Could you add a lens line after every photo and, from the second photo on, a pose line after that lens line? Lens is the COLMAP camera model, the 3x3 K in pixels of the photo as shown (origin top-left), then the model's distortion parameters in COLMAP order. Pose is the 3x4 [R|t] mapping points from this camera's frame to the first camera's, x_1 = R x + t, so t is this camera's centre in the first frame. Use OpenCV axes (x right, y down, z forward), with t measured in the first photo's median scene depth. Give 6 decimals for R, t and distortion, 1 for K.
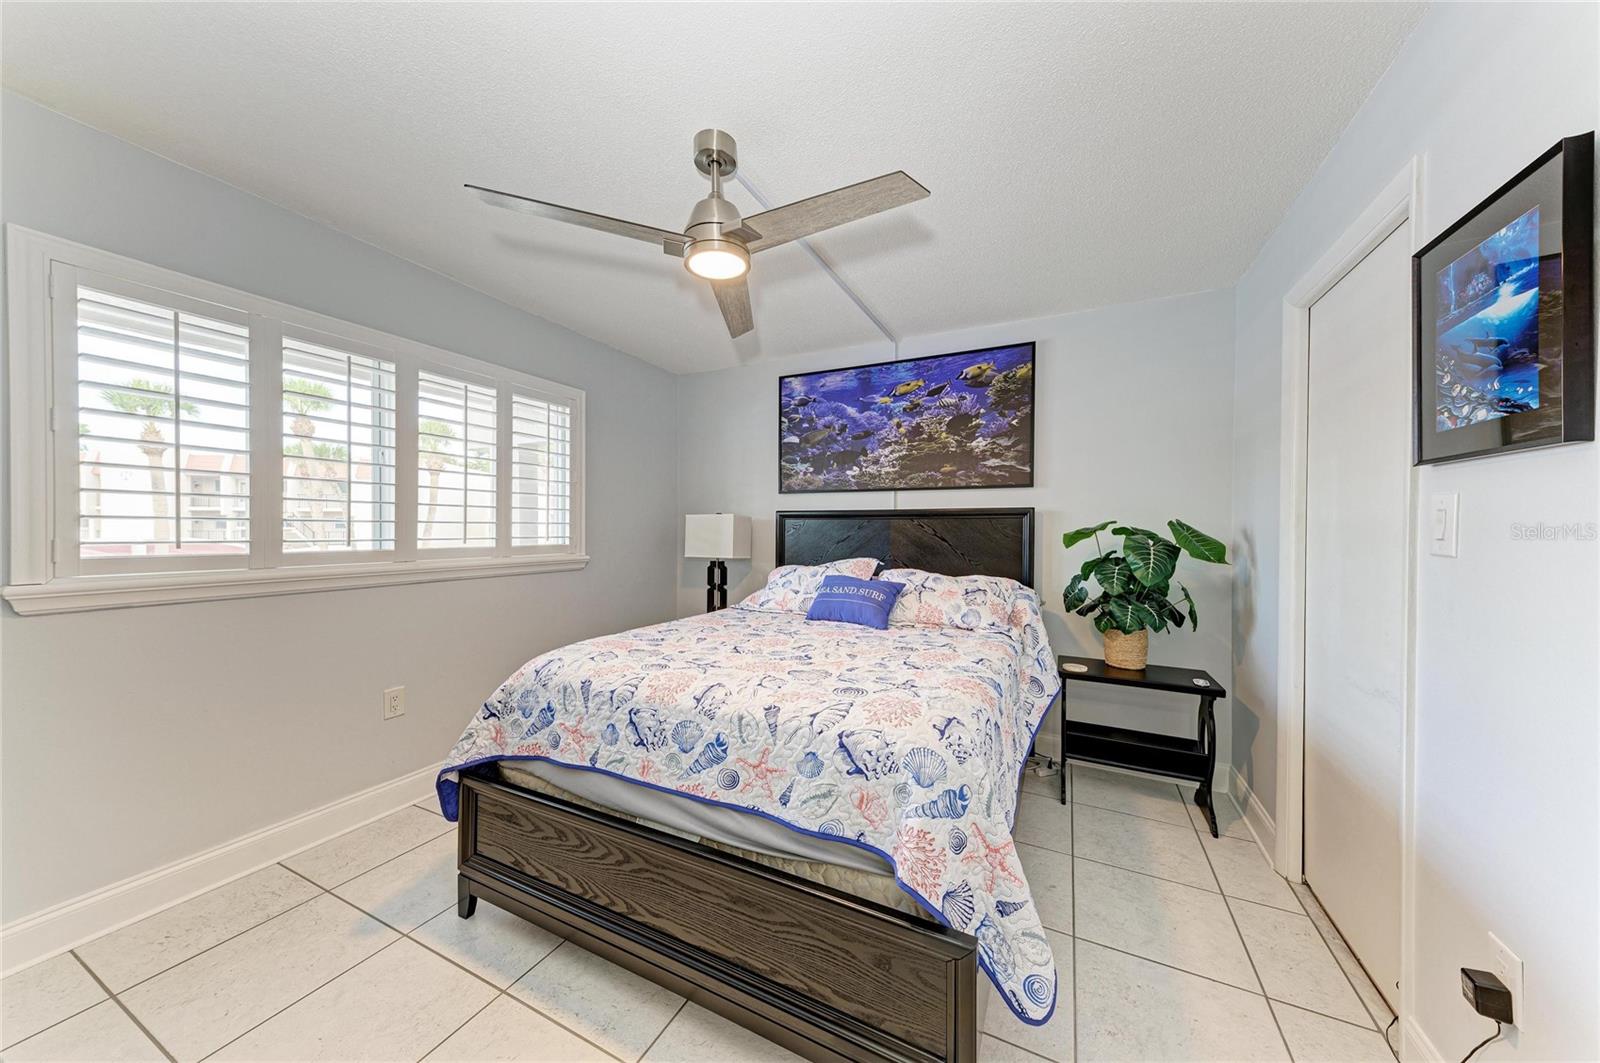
lens RADIAL K [[541.9, 0, 803.0], [0, 541.9, 534.3], [0, 0, 1]] dist [0.018012, 0.000099]
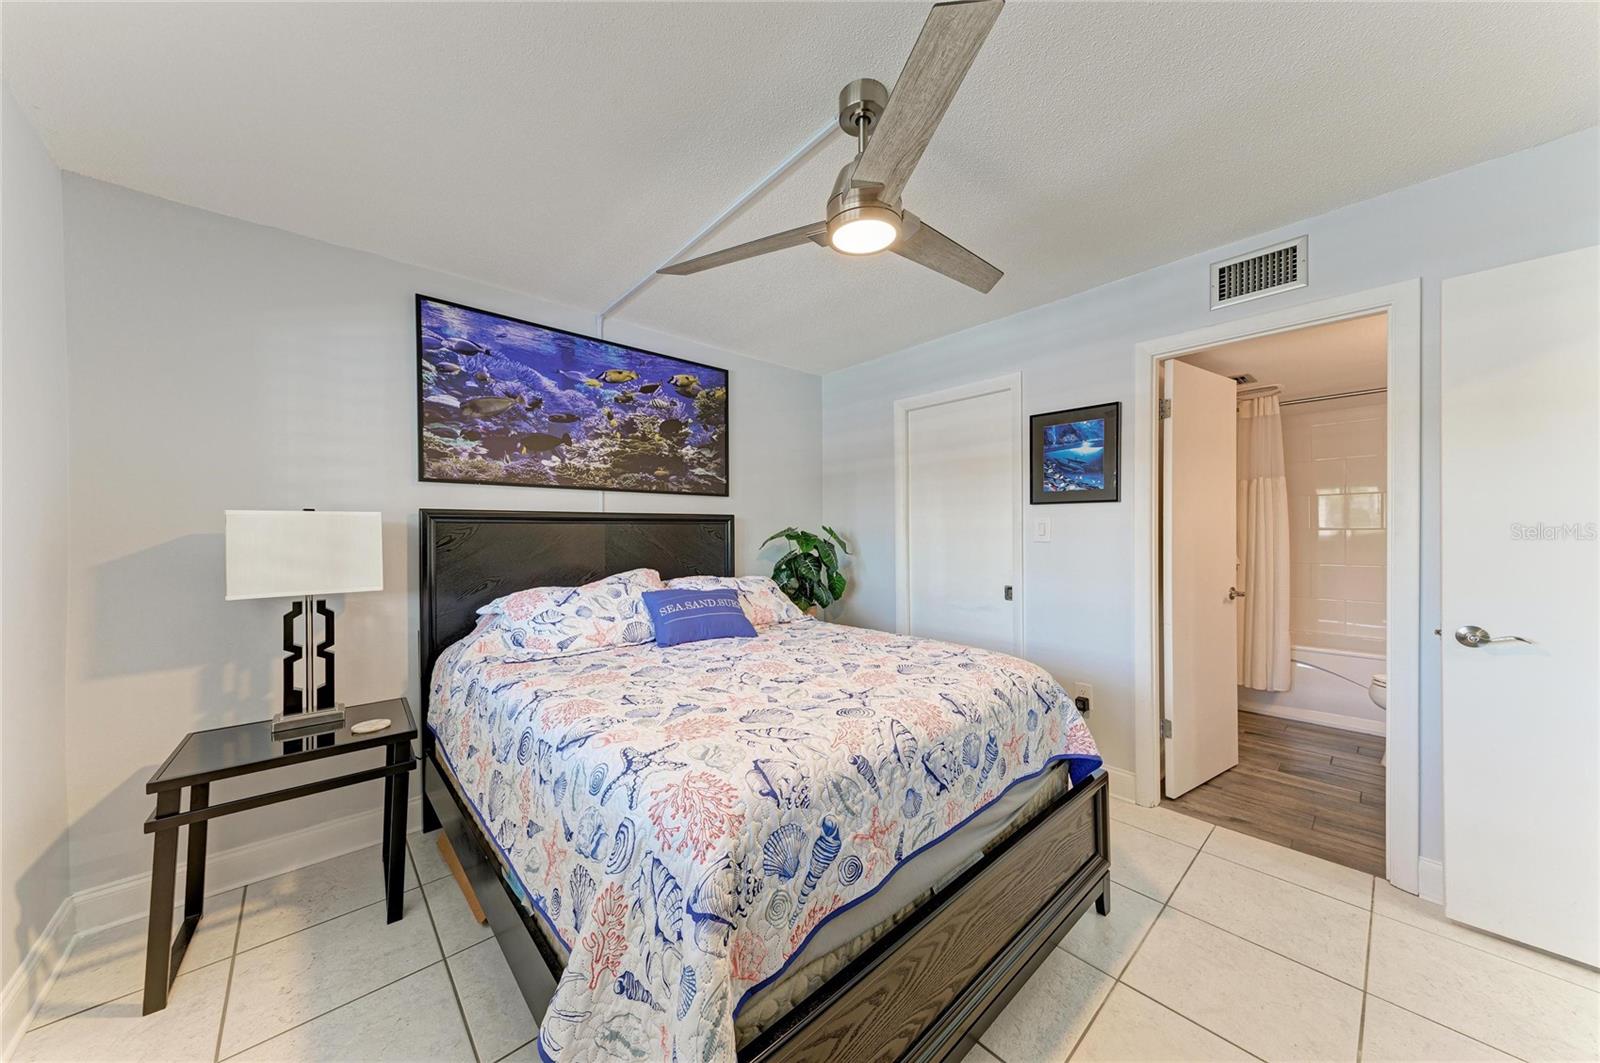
lens RADIAL K [[536.6, 0, 803.5], [0, 536.6, 535.9], [0, 0, 1]] dist [0.019900, -0.002613]
pose [[0.362829, -0.013354, 0.931760, -0.525815], [0.019001, 0.999795, 0.006930, -0.008661], [-0.931662, 0.015190, 0.363009, 0.405404]]
